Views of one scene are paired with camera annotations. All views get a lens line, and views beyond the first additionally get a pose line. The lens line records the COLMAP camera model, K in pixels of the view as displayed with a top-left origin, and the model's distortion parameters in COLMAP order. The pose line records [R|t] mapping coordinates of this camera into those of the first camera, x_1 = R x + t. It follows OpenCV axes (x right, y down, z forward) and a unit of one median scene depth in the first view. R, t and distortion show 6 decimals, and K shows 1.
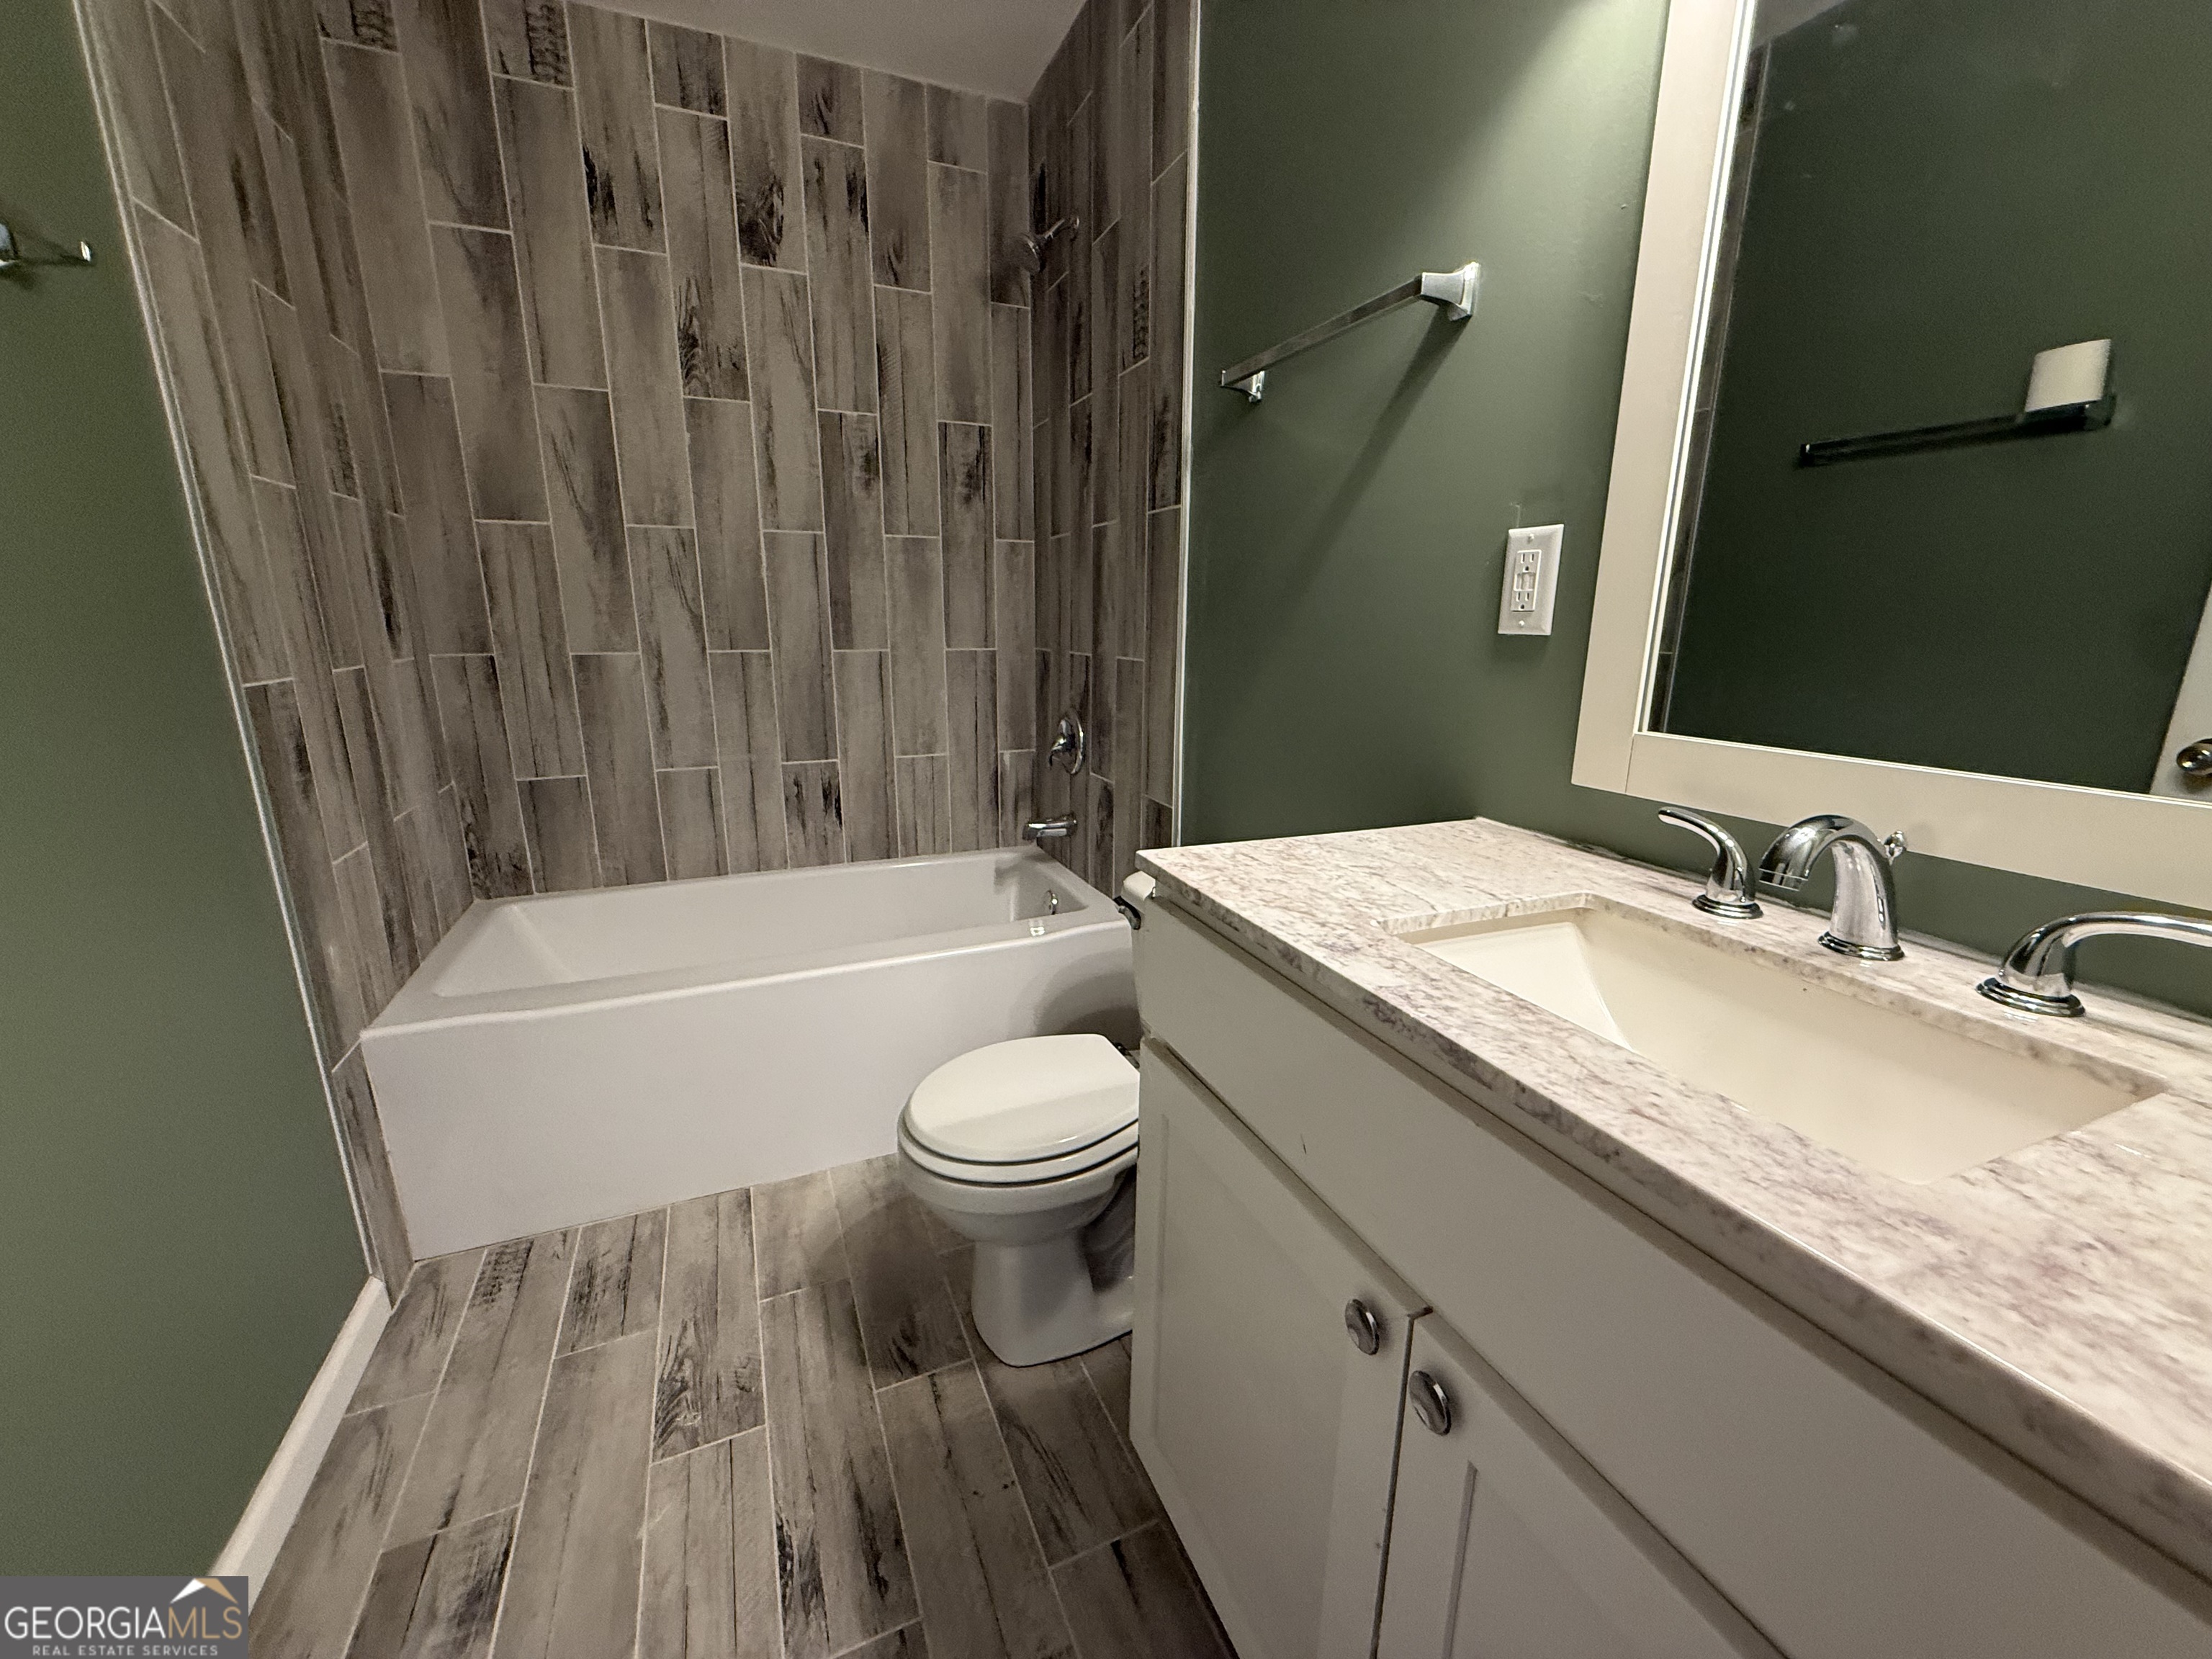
lens RADIAL K [[881.4, 0, 1104.0], [0, 881.4, 832.6], [0, 0, 1]] dist [-0.000438, 0.000001]
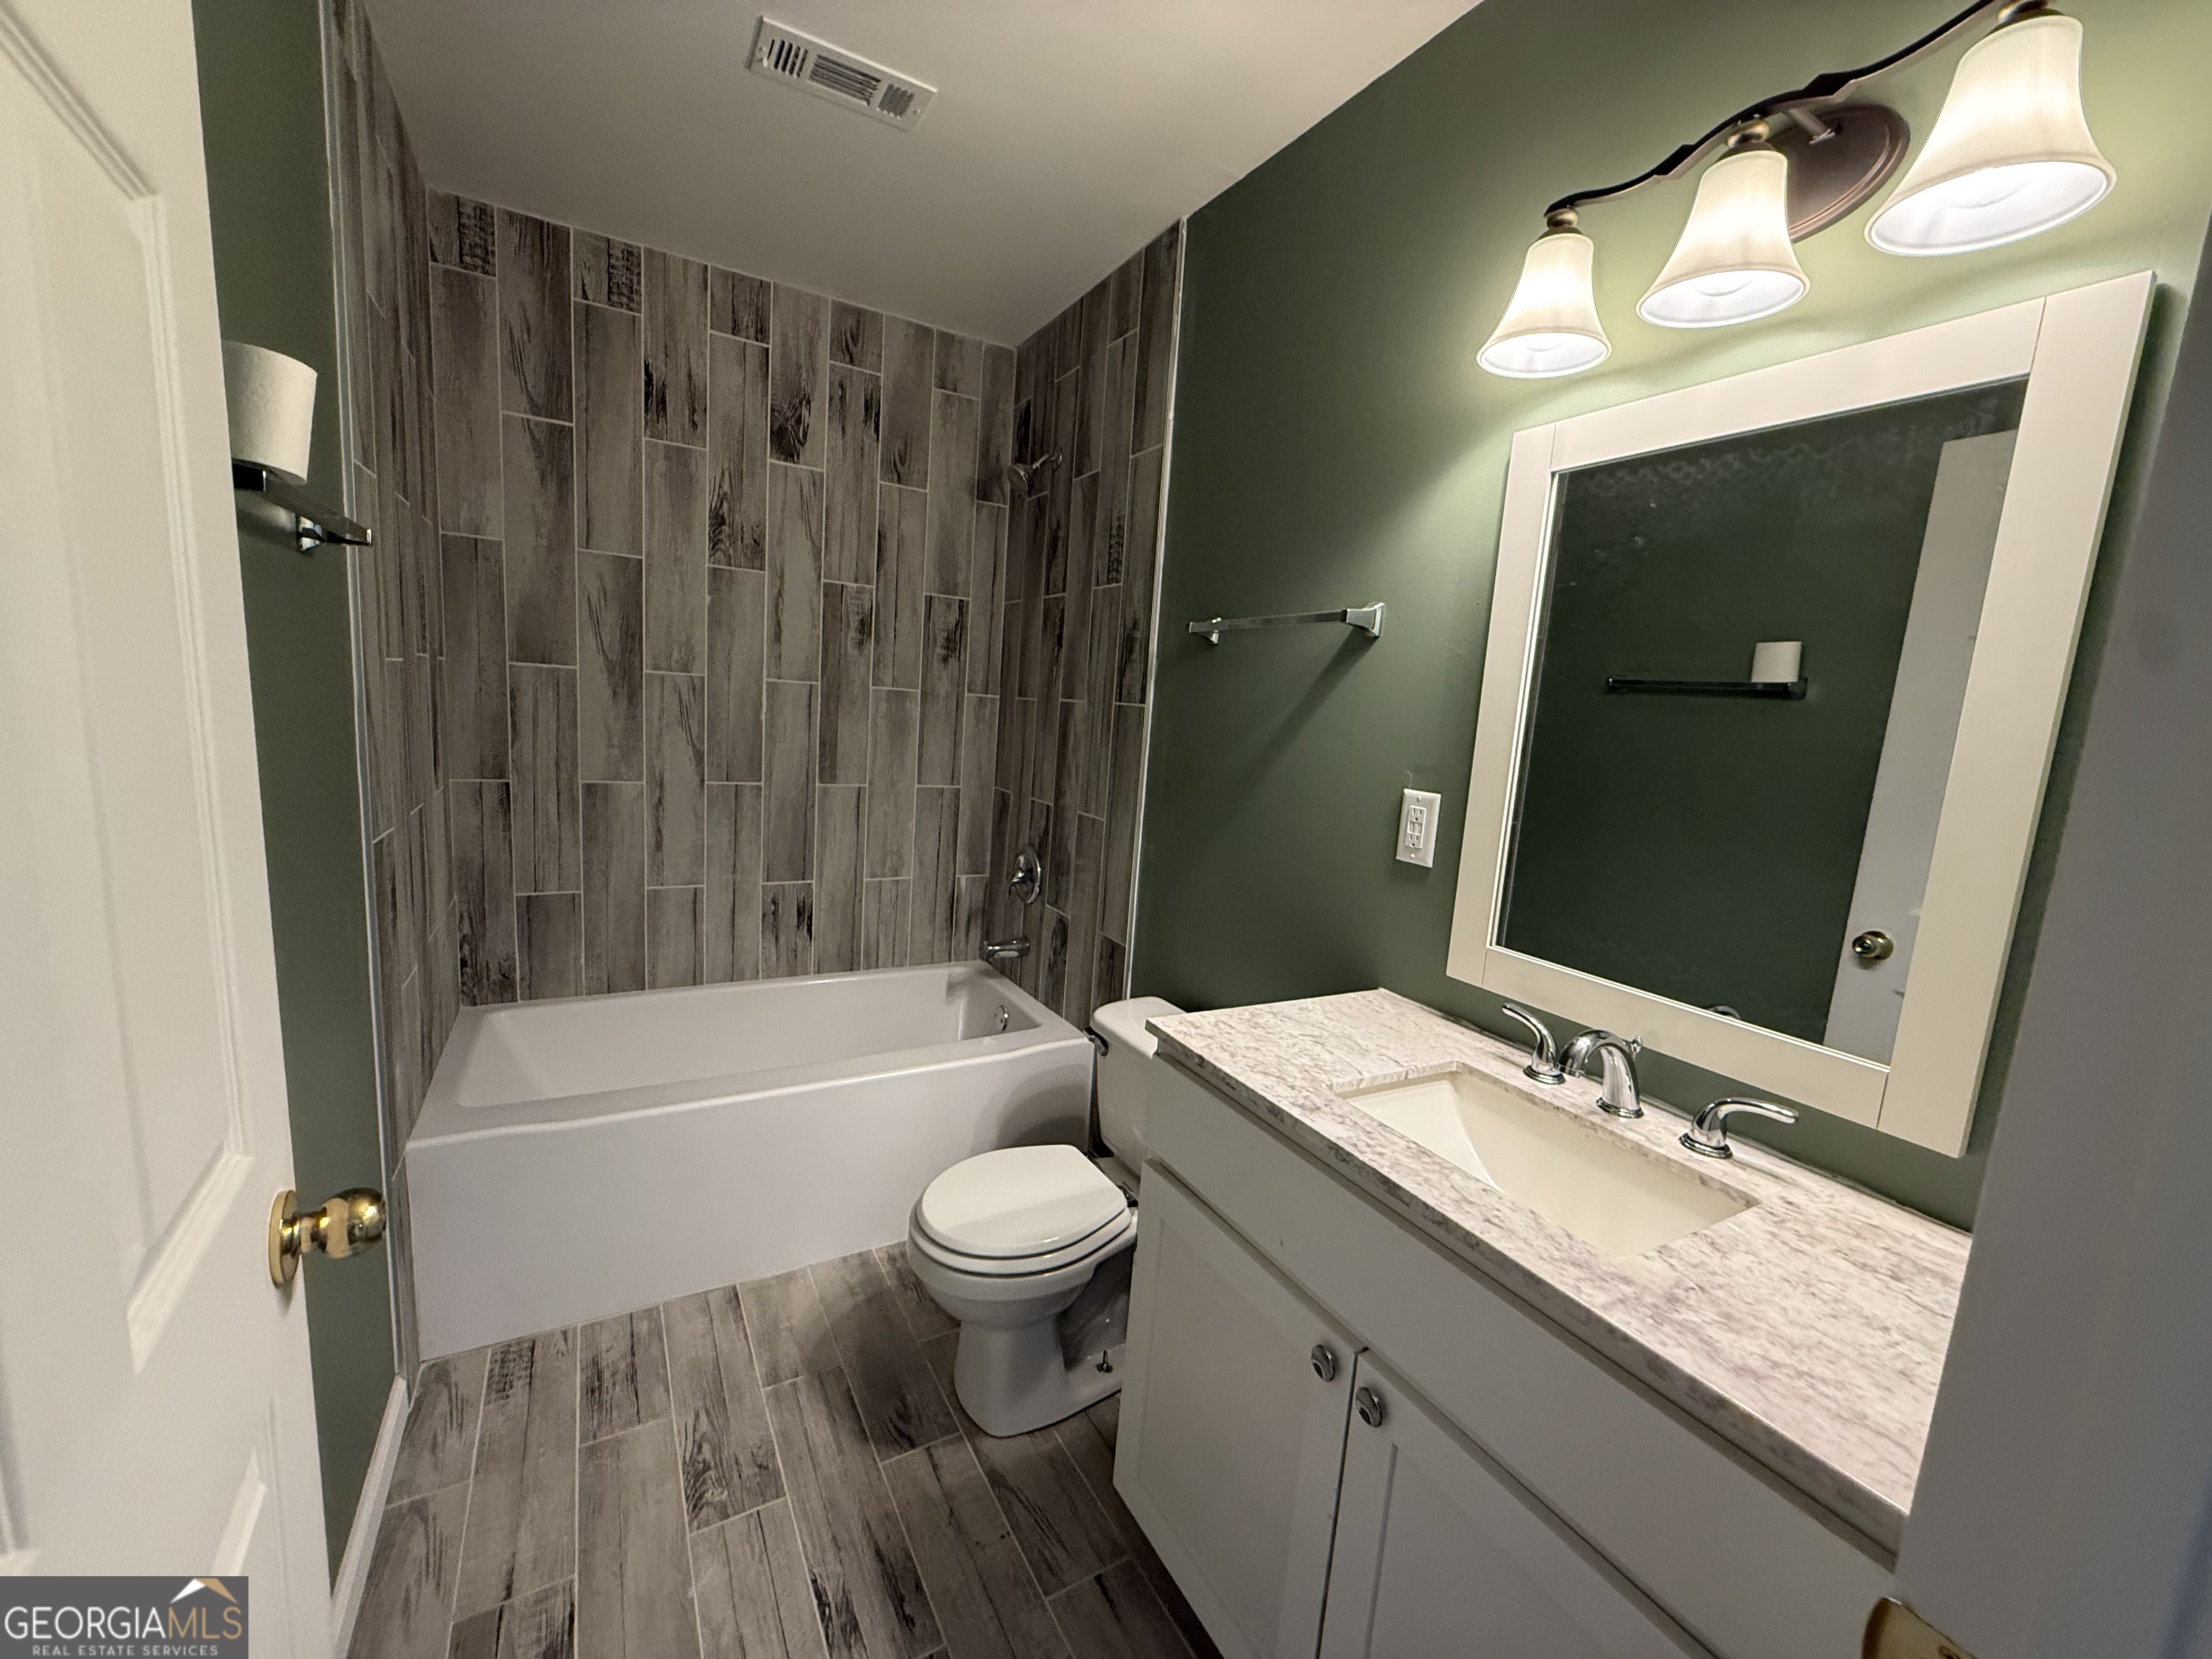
lens RADIAL K [[881.4, 0, 1104.3], [0, 881.4, 832.7], [0, 0, 1]] dist [-0.000438, 0.000001]
pose [[0.990854, 0.046815, 0.126553, -0.125185], [-0.035085, 0.995012, -0.093380, -0.078927], [-0.130294, 0.088086, 0.987555, -0.213718]]
